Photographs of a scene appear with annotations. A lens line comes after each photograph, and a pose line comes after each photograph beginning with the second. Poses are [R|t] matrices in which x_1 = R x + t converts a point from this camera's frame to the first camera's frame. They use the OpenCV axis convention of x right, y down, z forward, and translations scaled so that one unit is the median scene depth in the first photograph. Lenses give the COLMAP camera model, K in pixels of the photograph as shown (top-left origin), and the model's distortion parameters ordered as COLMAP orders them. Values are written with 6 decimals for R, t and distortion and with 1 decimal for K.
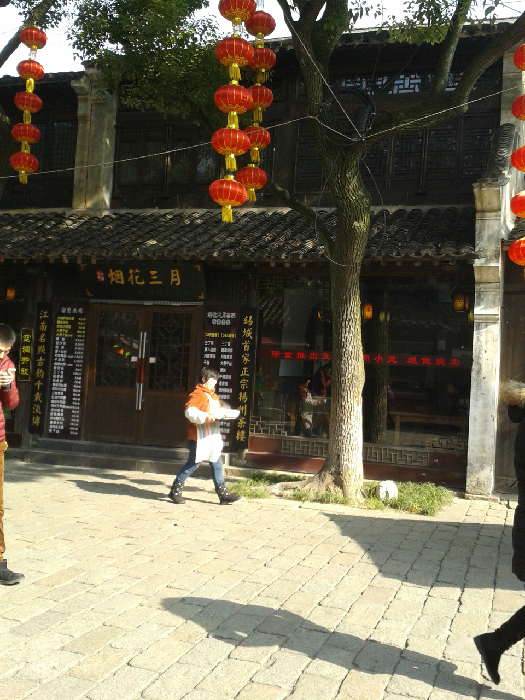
lens RADIAL K [[718.4, 0, 262.5], [0, 718.4, 350.0], [0, 0, 1]] dist [0.124849, -0.394525]
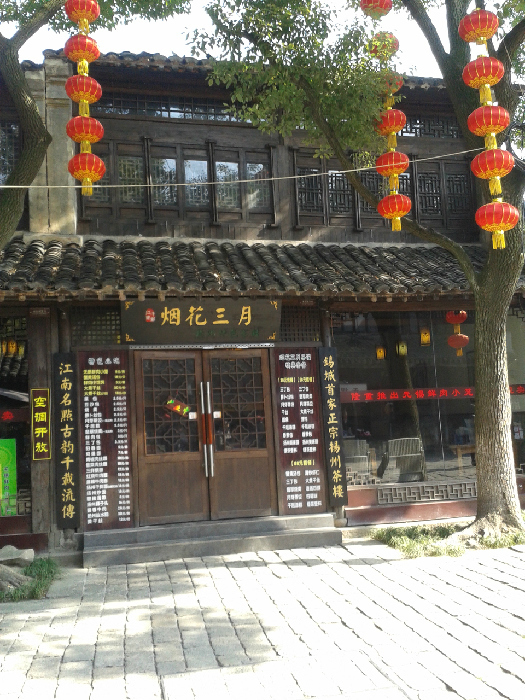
lens RADIAL K [[718.4, 0, 262.5], [0, 718.4, 350.0], [0, 0, 1]] dist [0.124849, -0.394525]
pose [[0.863756, -0.041802, 0.502174, -0.510271], [0.071215, 0.996678, -0.039527, -0.023942], [-0.498854, 0.069904, 0.863863, 0.245902]]
